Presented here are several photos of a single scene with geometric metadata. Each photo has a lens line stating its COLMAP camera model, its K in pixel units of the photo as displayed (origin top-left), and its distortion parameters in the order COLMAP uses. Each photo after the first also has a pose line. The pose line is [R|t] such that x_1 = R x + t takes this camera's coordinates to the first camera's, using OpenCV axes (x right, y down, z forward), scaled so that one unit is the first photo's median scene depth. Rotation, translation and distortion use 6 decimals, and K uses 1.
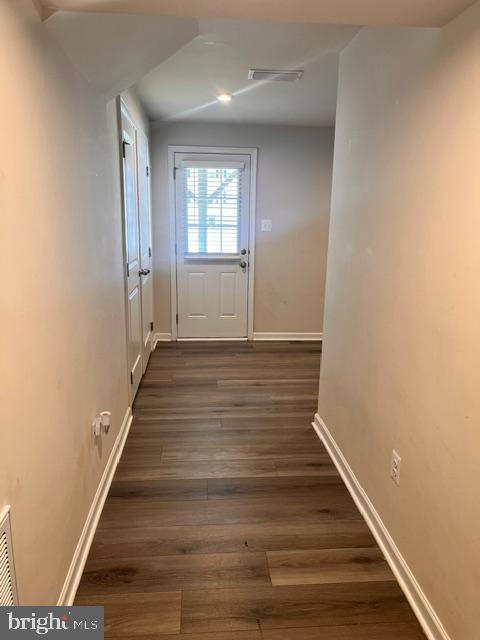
lens RADIAL K [[488.2, 0, 239.6], [0, 488.2, 320.7], [0, 0, 1]] dist [0.006472, -0.002947]
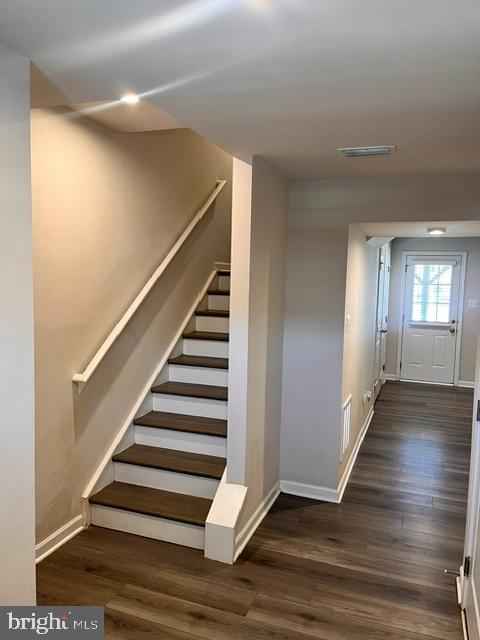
lens RADIAL K [[488.2, 0, 239.3], [0, 488.2, 320.5], [0, 0, 1]] dist [0.006472, -0.002947]
pose [[0.903582, 0.048060, -0.425710, 0.051928], [-0.101008, 0.989573, -0.102675, 0.066383], [0.416337, 0.135775, 0.899015, -0.552453]]
